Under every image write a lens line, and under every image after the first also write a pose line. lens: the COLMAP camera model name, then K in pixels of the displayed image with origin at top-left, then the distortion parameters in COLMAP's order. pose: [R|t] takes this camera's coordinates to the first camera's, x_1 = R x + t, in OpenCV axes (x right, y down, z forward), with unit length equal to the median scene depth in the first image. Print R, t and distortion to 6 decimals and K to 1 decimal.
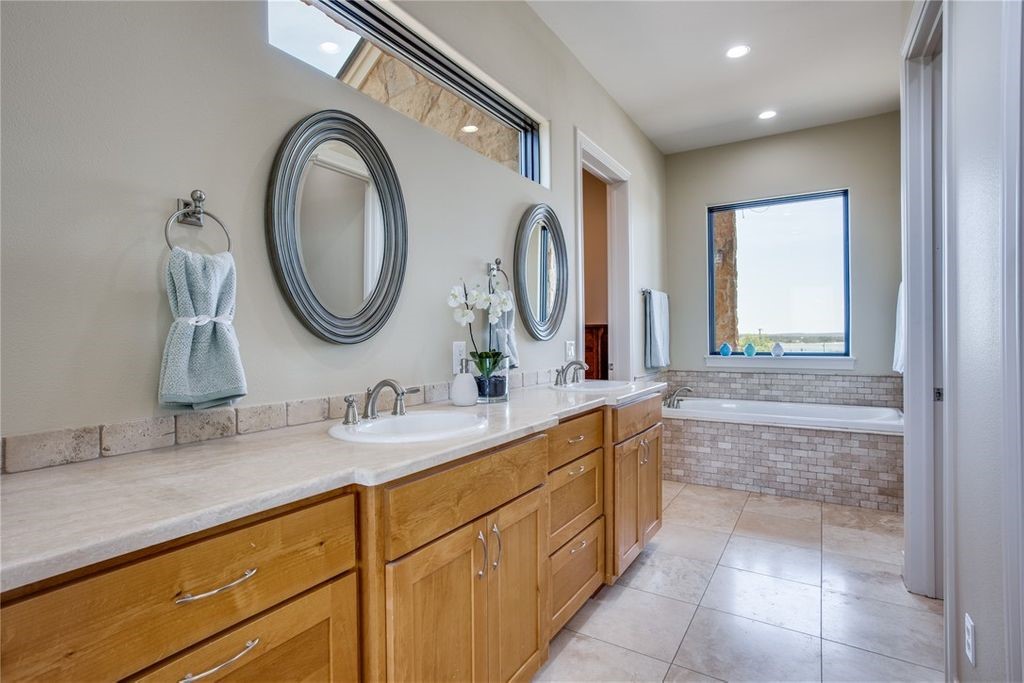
lens RADIAL K [[513.3, 0, 500.9], [0, 513.3, 335.7], [0, 0, 1]] dist [-0.041828, 0.011498]
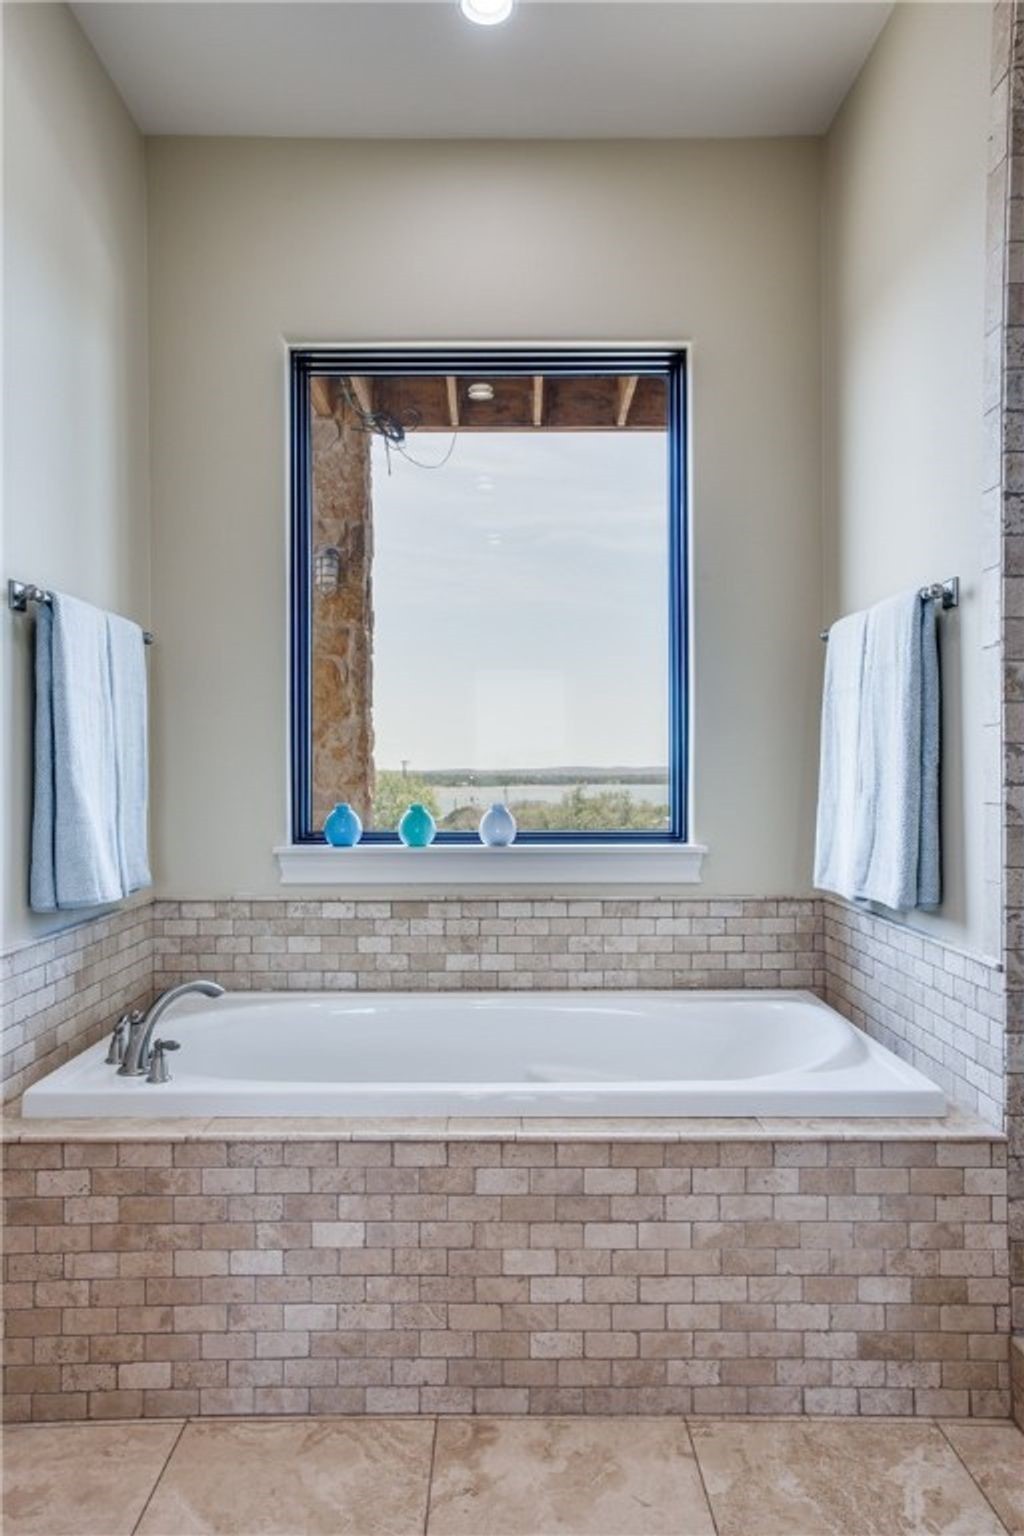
lens RADIAL K [[1026.2, 0, 513.0], [0, 1026.2, 792.9], [0, 0, 1]] dist [0.031074, 0.014424]
pose [[0.837203, -0.003367, 0.546882, 0.216647], [-0.007969, 0.999800, 0.018356, -0.004773], [-0.546834, -0.019726, 0.837009, 0.490473]]
